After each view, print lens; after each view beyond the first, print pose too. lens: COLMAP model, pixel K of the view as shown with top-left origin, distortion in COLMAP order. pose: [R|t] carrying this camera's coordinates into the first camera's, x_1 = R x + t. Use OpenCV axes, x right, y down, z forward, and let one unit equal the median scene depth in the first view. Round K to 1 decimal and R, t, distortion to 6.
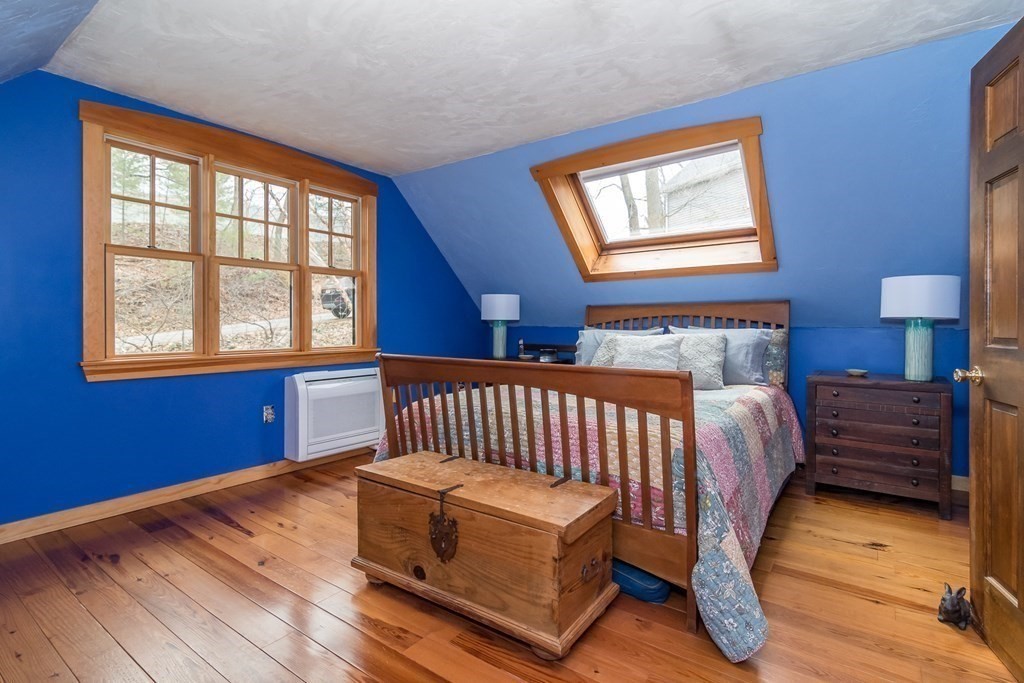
lens RADIAL K [[500.0, 0, 516.1], [0, 500.0, 320.1], [0, 0, 1]] dist [0.002957, 0.000735]
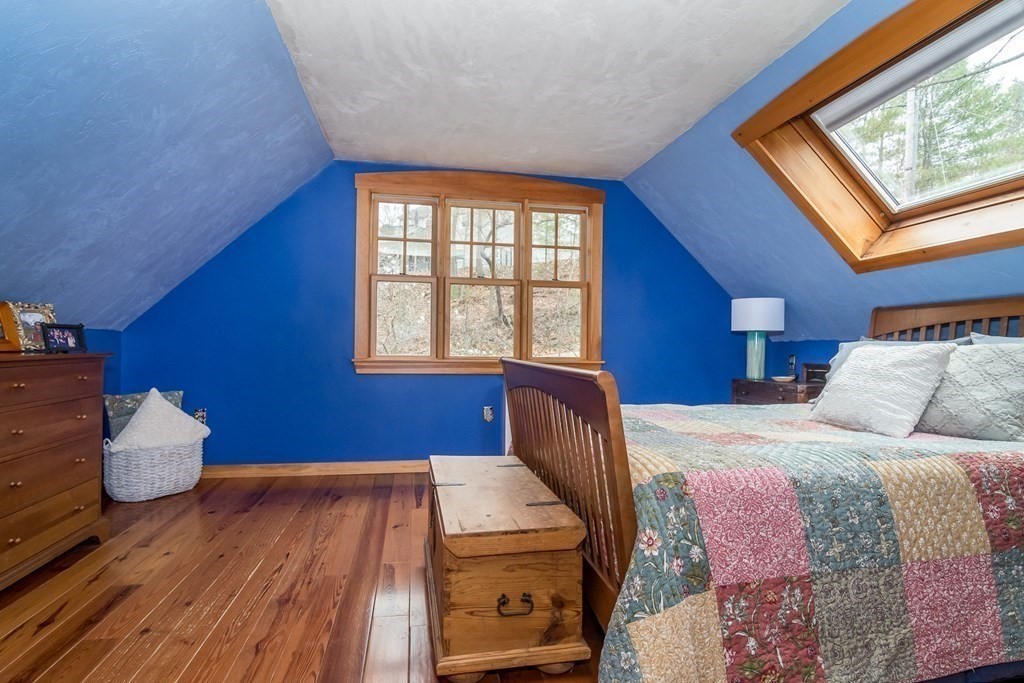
lens RADIAL K [[534.7, 0, 513.3], [0, 534.7, 336.4], [0, 0, 1]] dist [-0.001517, -0.000195]
pose [[0.724600, -0.006490, -0.689139, 0.343757], [-0.004212, 0.999895, -0.013846, 0.027117], [0.689157, 0.012936, 0.724497, 0.153647]]
